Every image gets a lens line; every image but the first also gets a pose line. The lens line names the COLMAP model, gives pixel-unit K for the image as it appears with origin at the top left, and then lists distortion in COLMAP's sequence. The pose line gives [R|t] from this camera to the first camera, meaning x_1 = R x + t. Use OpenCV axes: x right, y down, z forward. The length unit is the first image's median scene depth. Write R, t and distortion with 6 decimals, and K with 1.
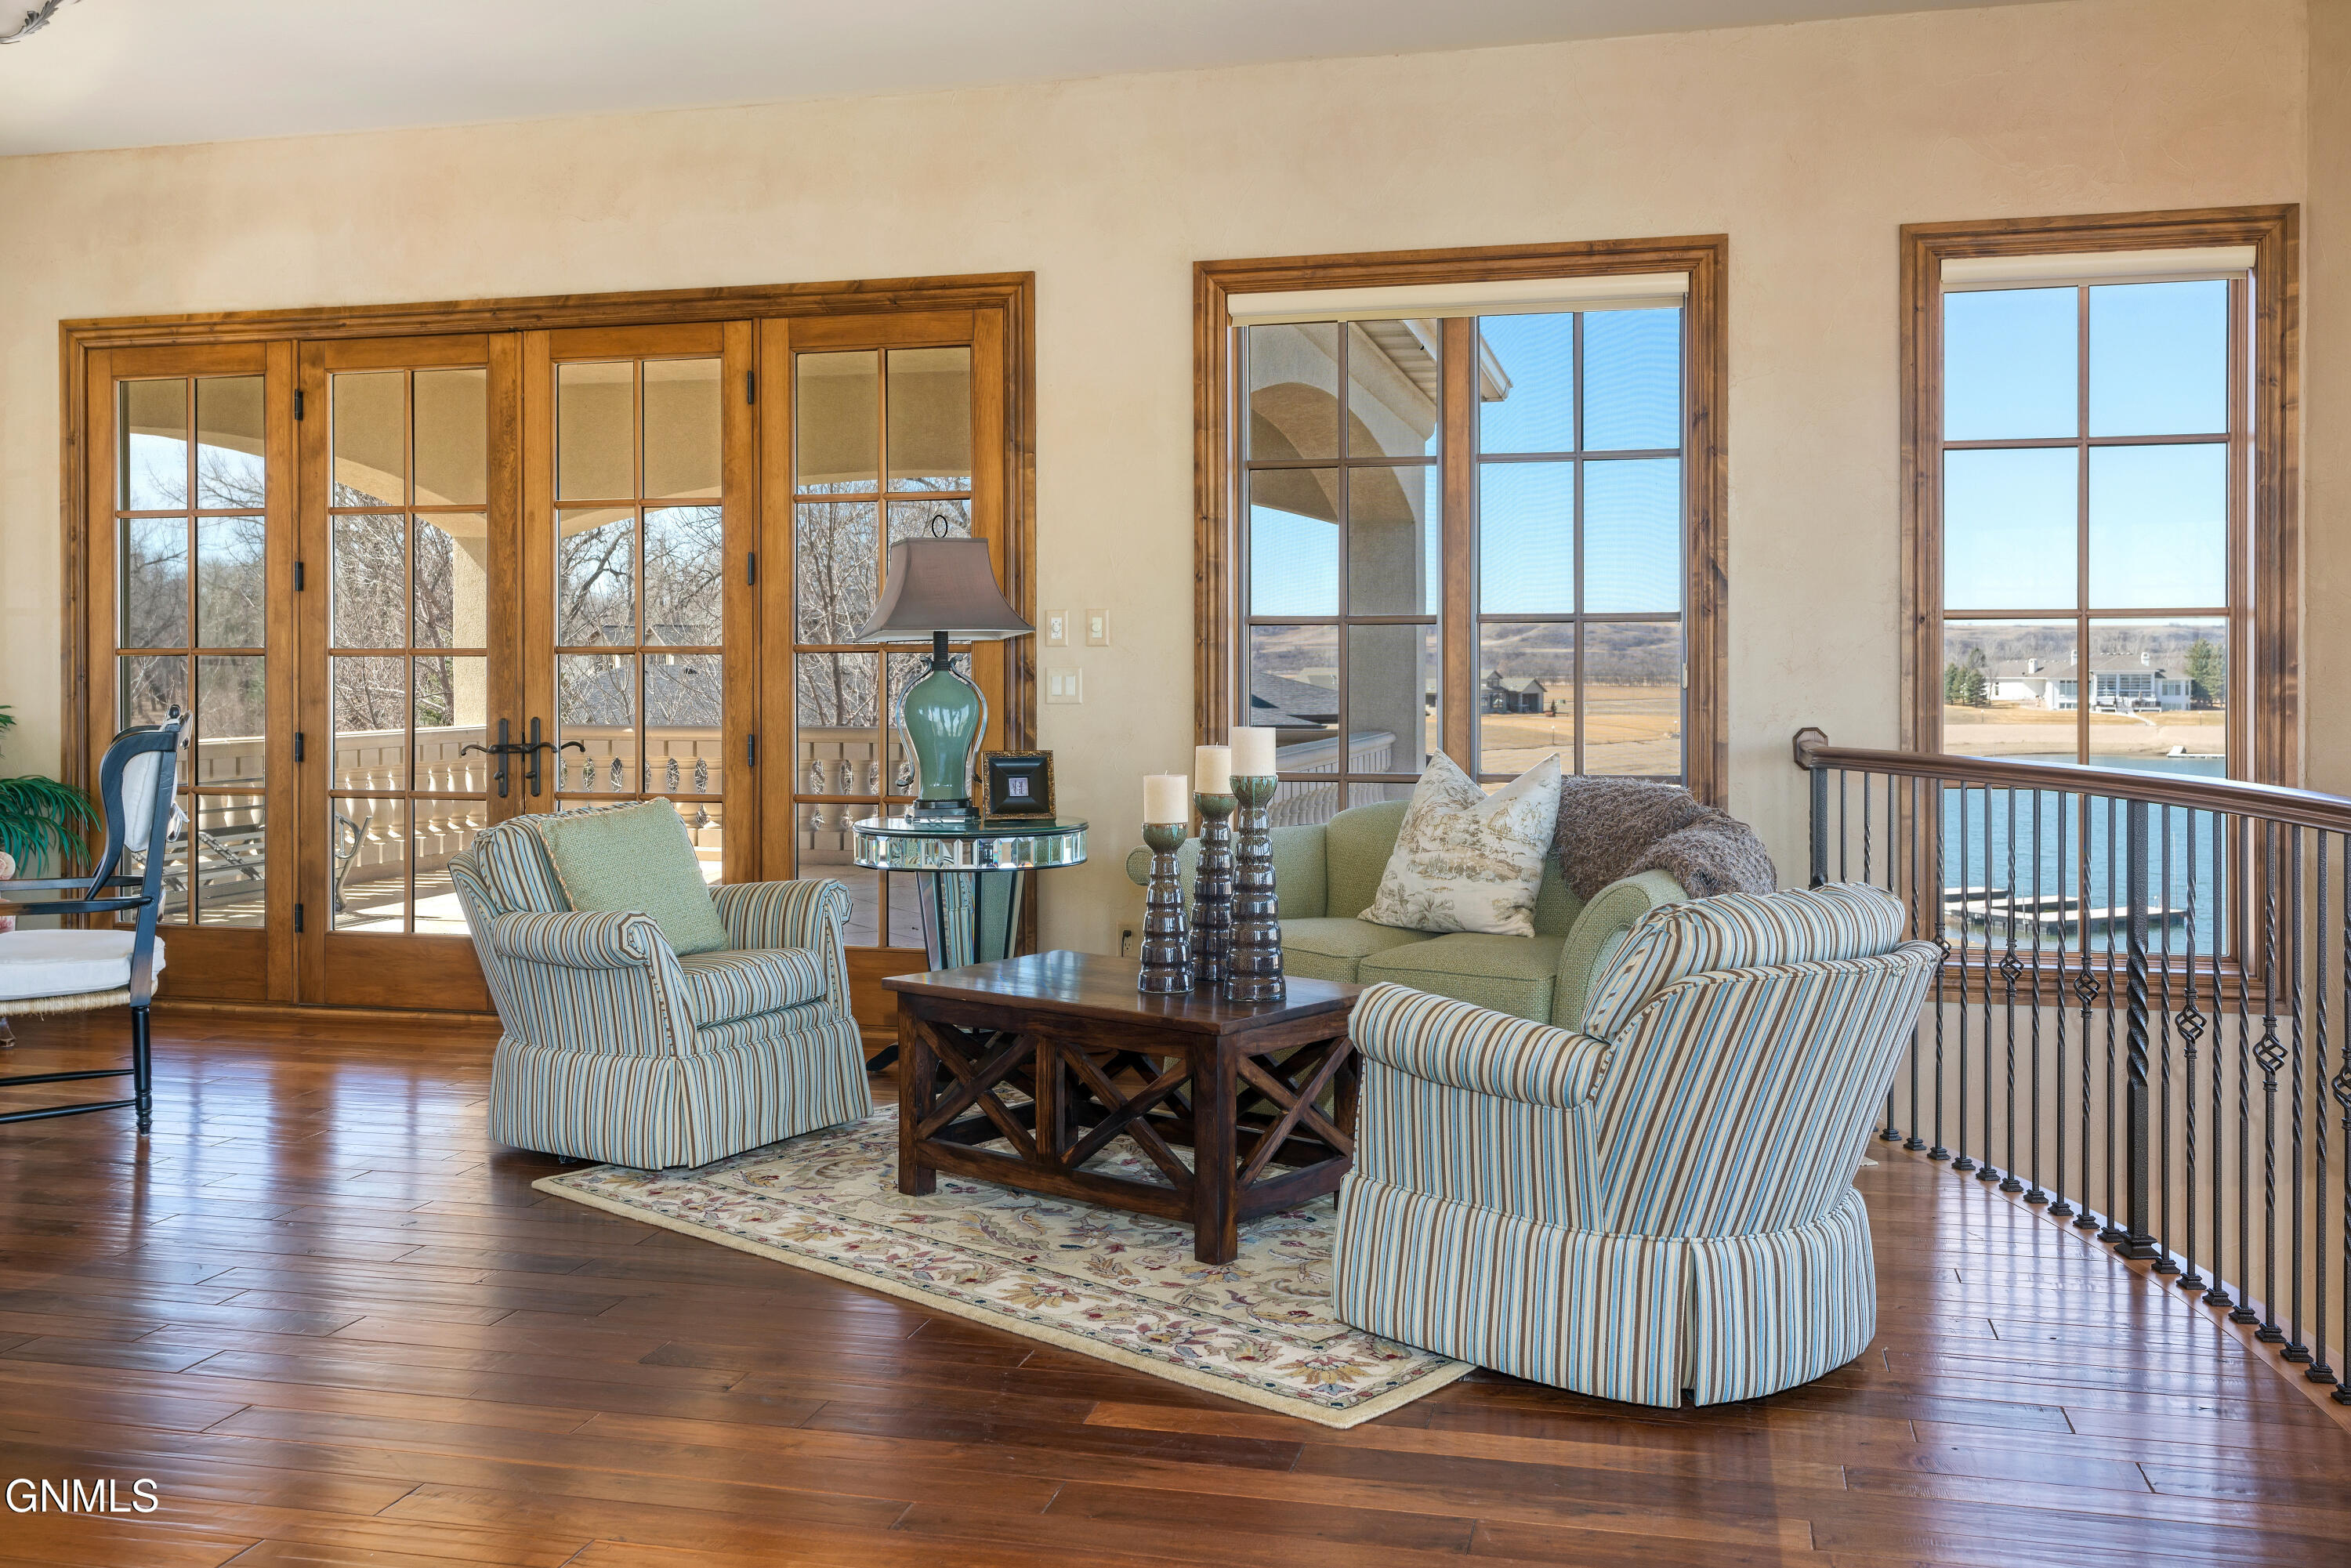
lens RADIAL K [[2043.2, 0, 1172.1], [0, 2043.2, 678.9], [0, 0, 1]] dist [0.019106, -0.001396]
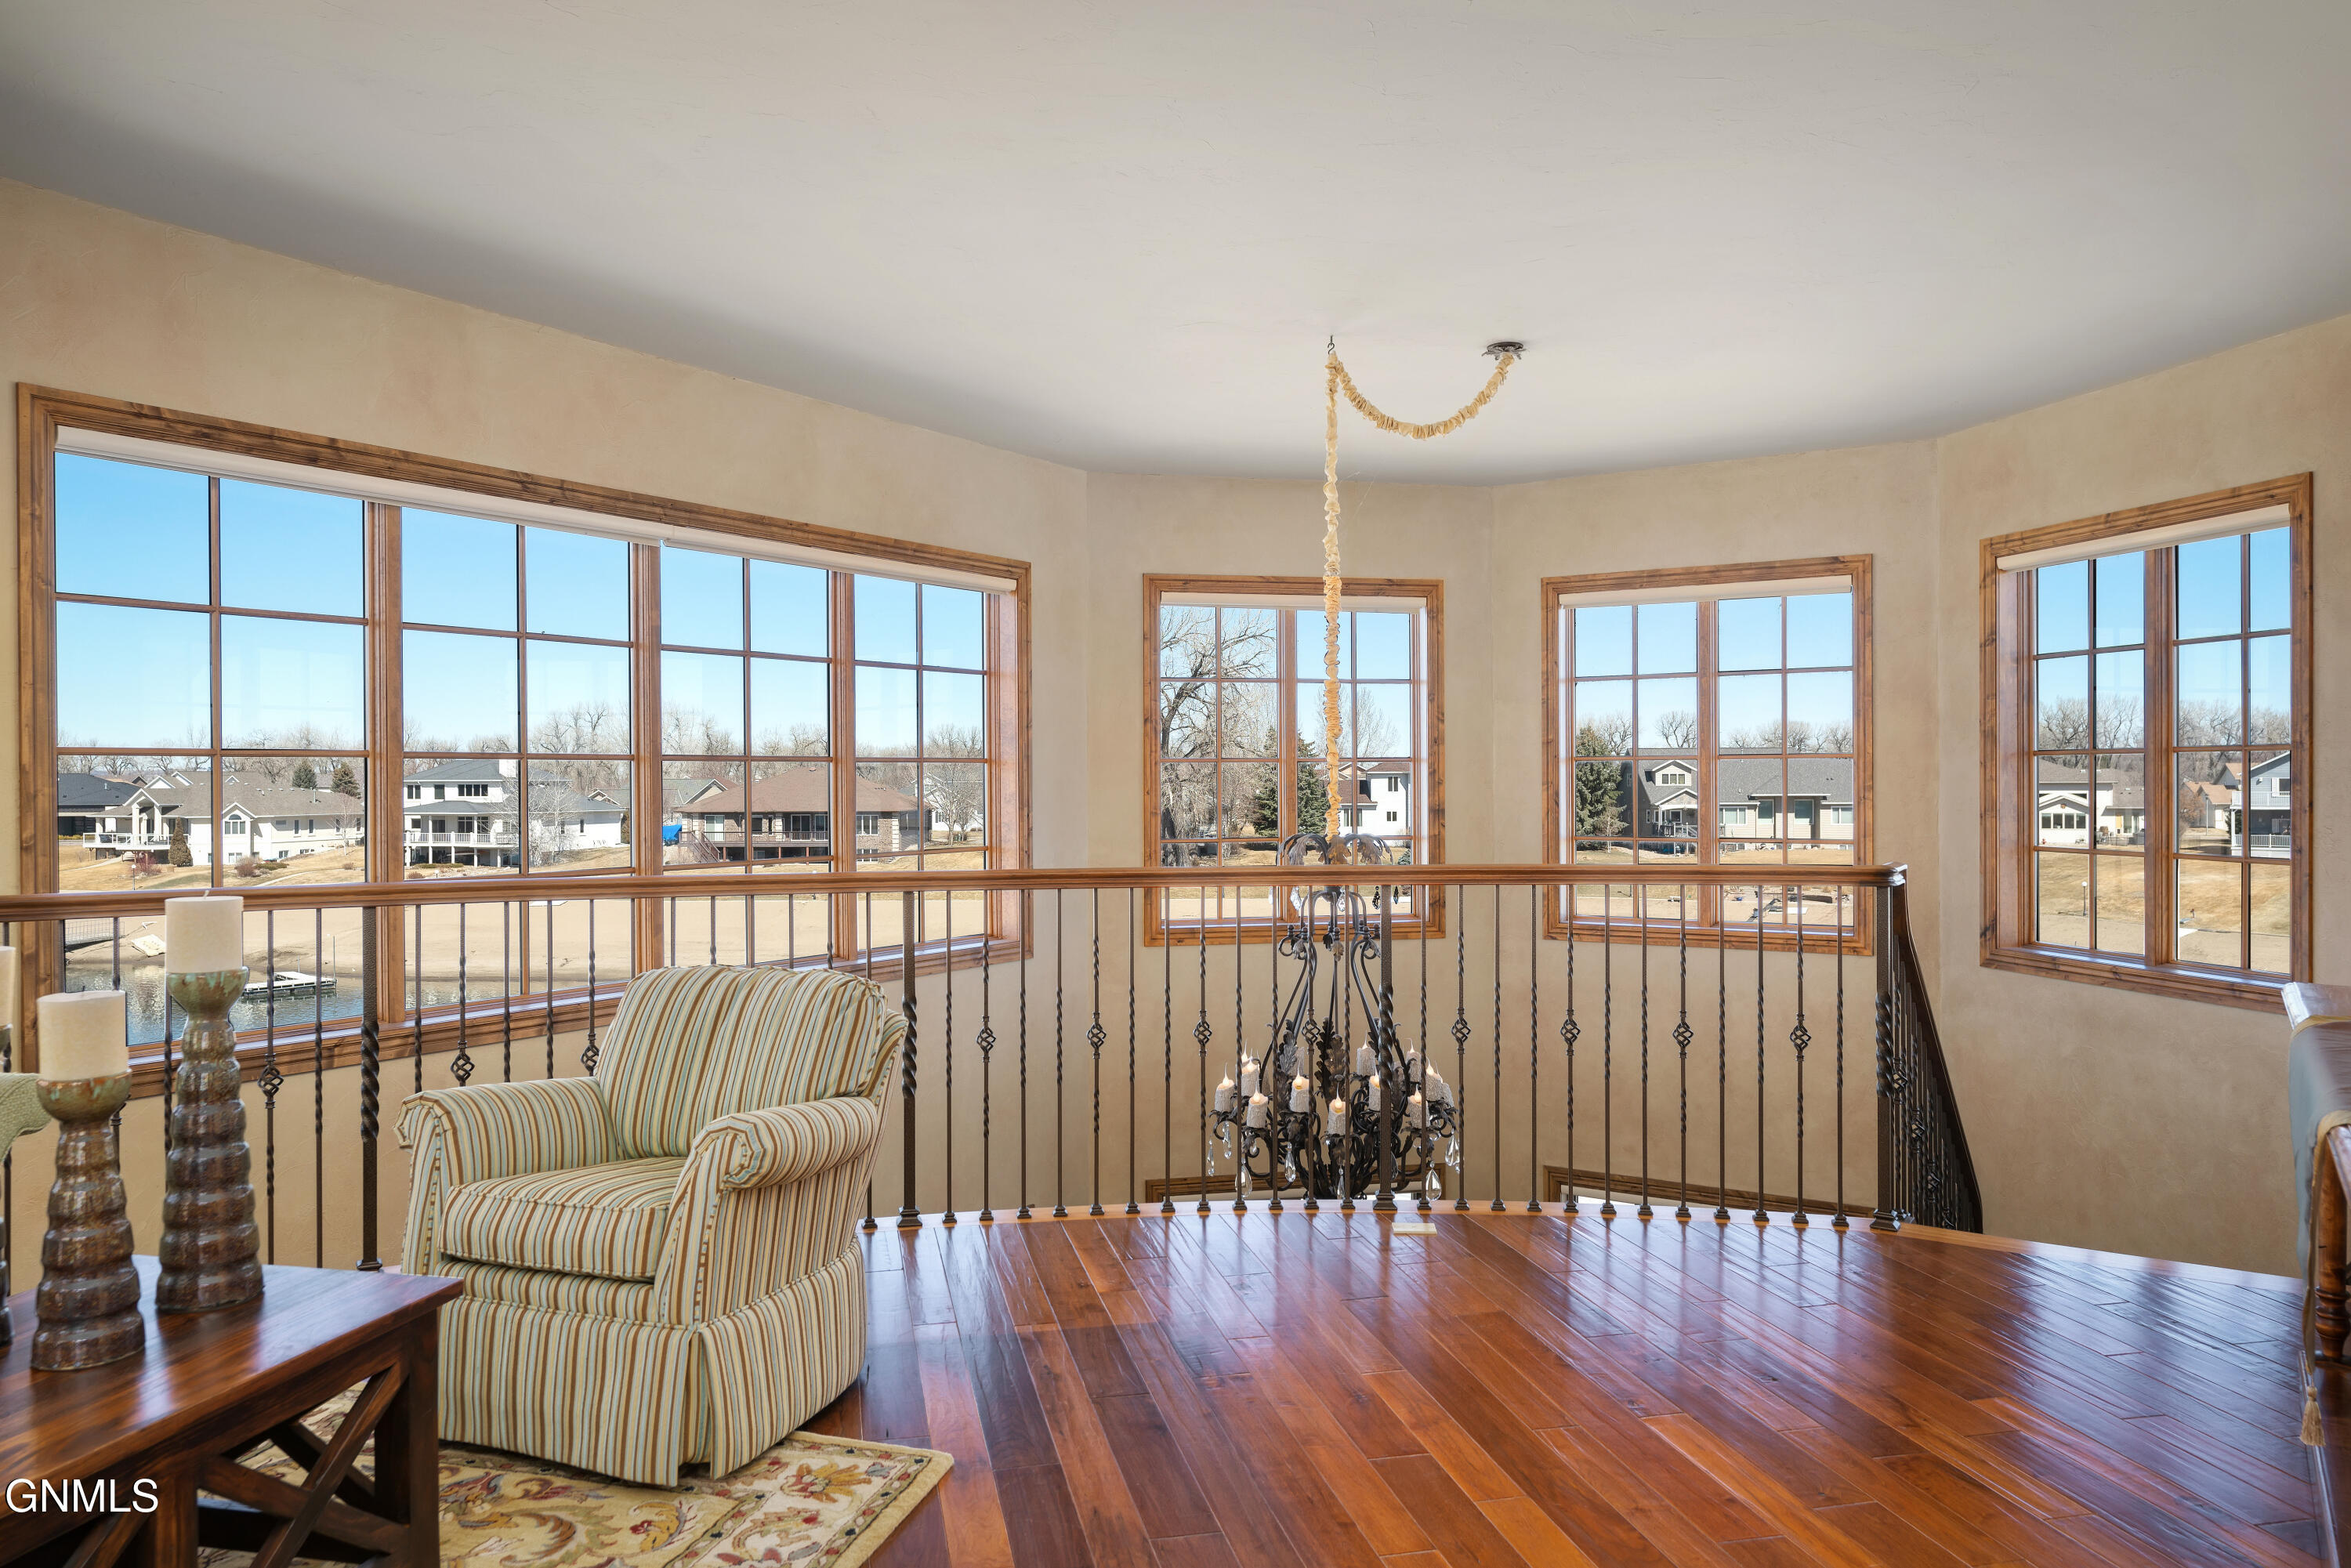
lens RADIAL K [[1614.4, 0, 1175.5], [0, 1614.4, 784.0], [0, 0, 1]] dist [0.001778, -0.000212]
pose [[-0.445311, -0.002241, 0.895373, -0.365067], [0.004560, 0.999978, 0.004771, -0.009901], [-0.895364, 0.006207, -0.445291, 0.596630]]
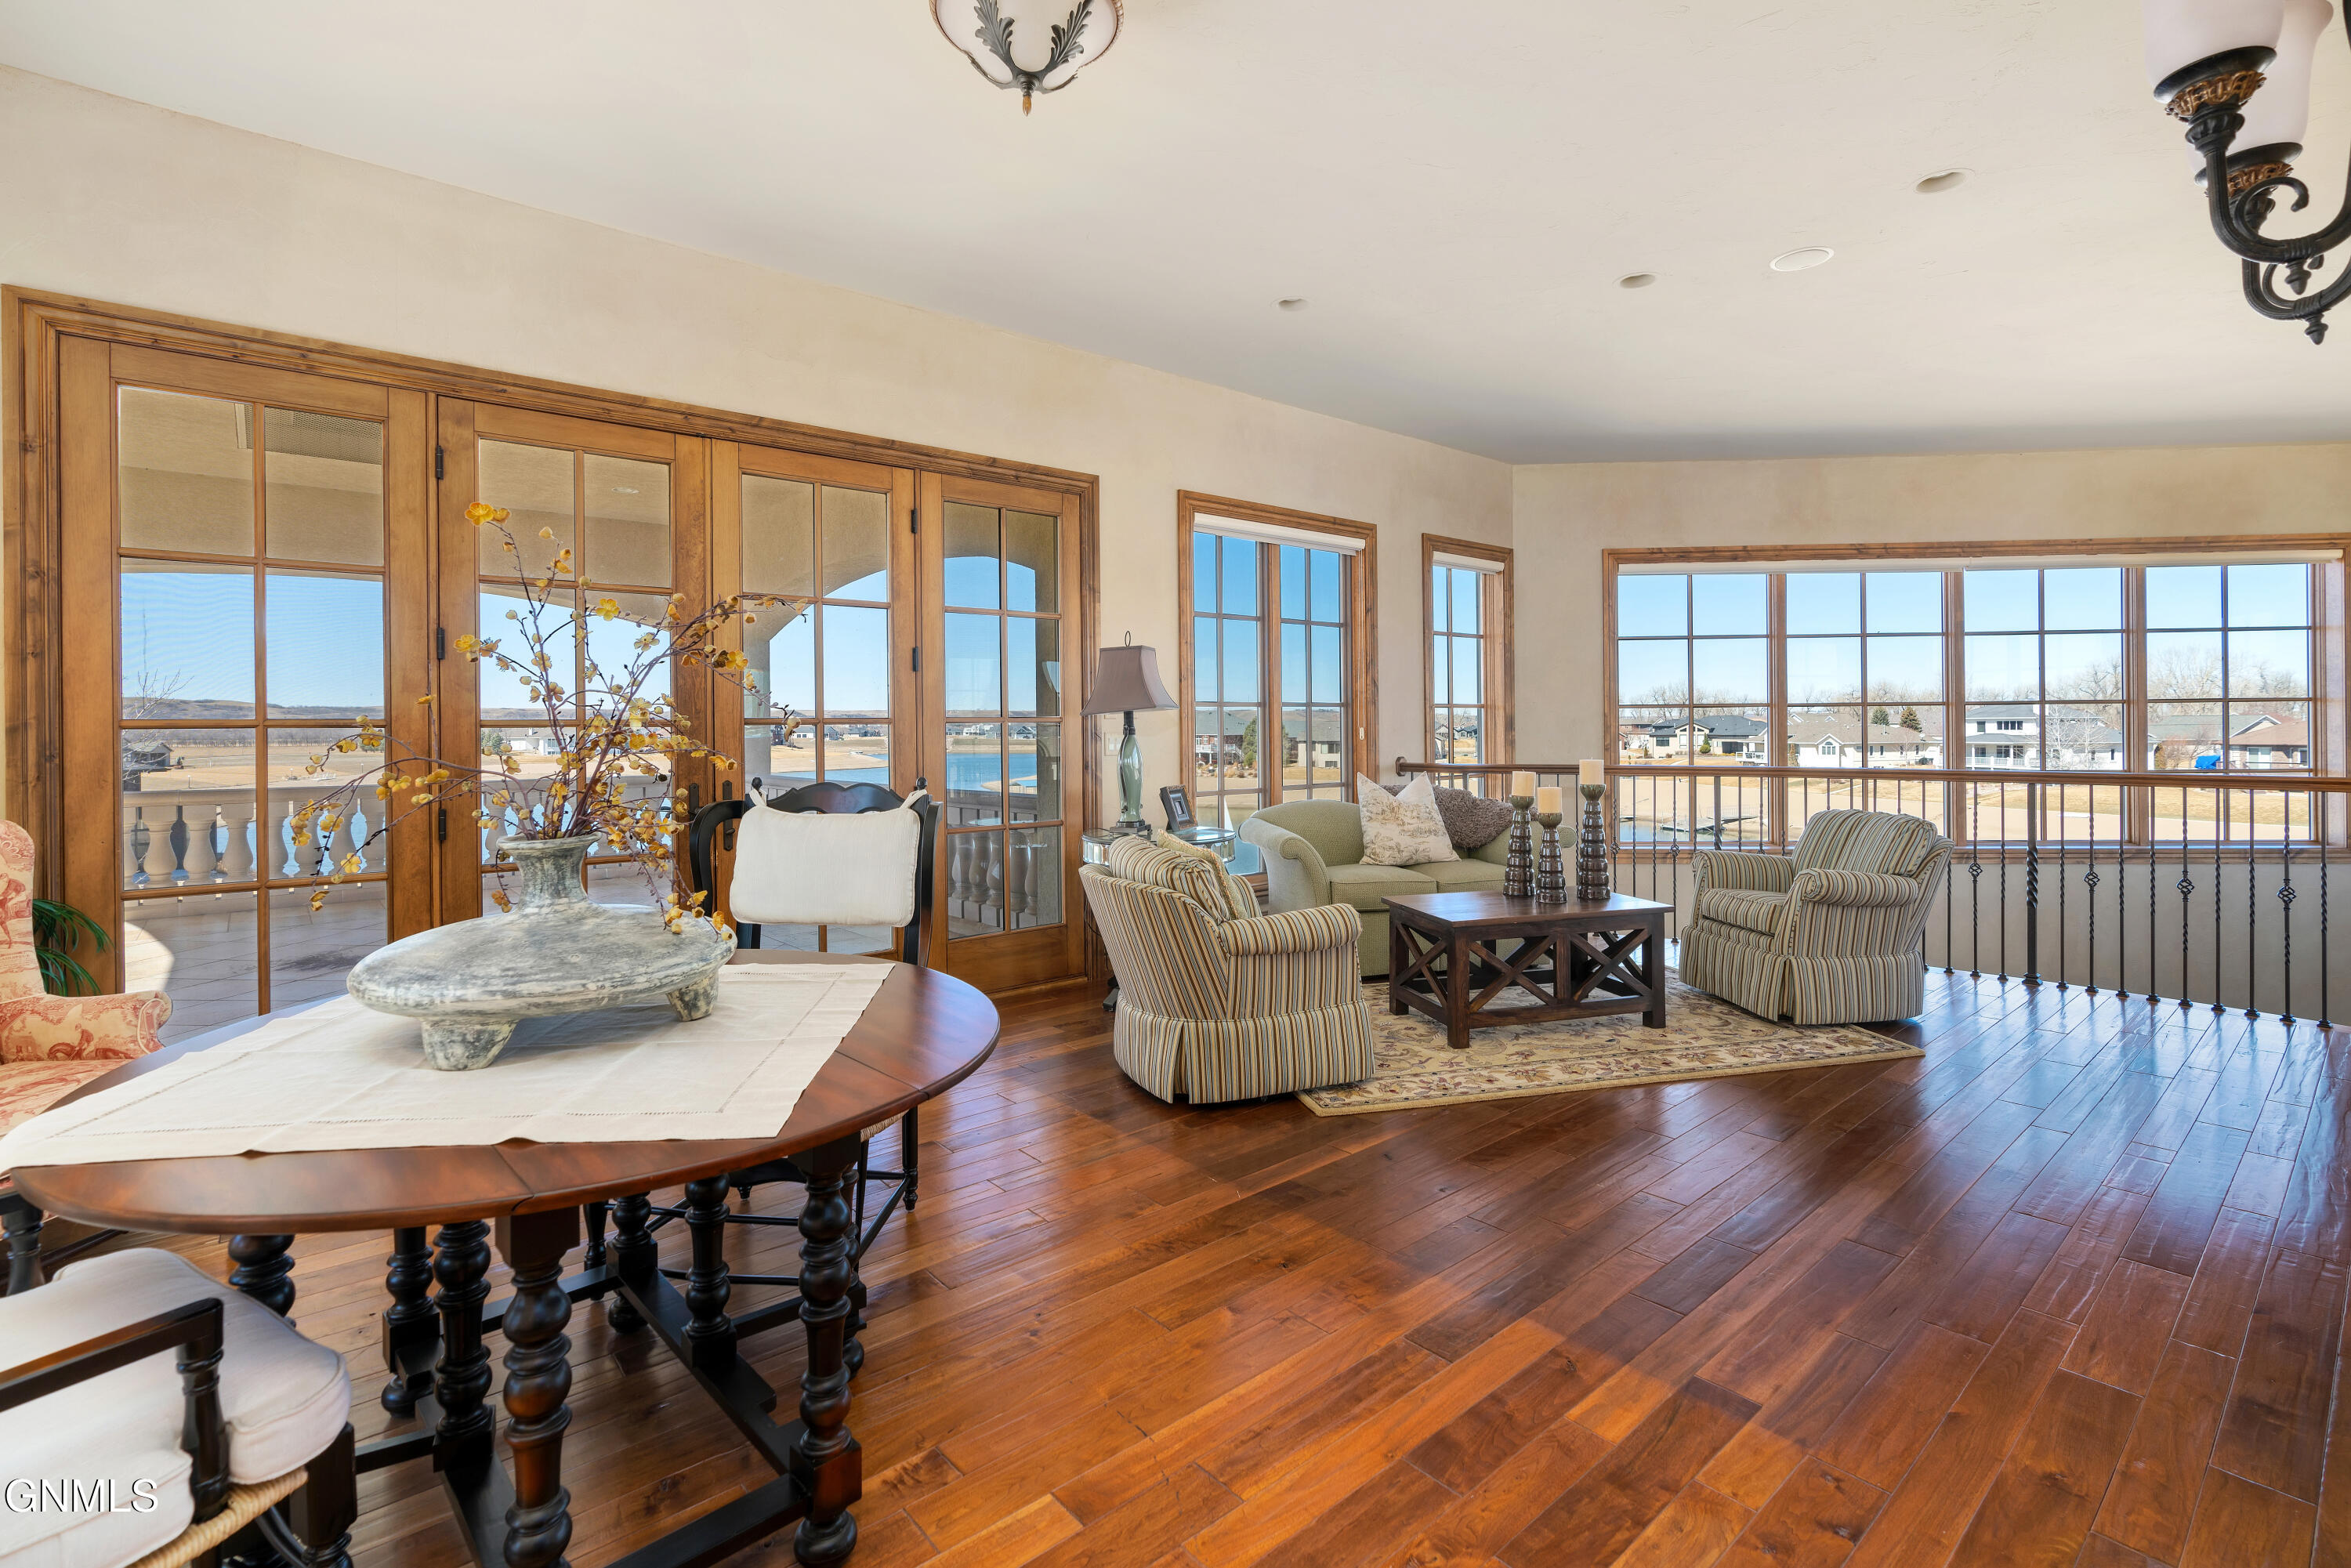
lens RADIAL K [[1083.1, 0, 1190.2], [0, 1083.1, 730.9], [0, 0, 1]] dist [-0.001274, 0.000205]
pose [[0.572644, -0.009428, 0.819750, -0.659528], [0.011328, 0.999929, 0.003586, -0.007887], [-0.819726, 0.007232, 0.572710, 0.445316]]
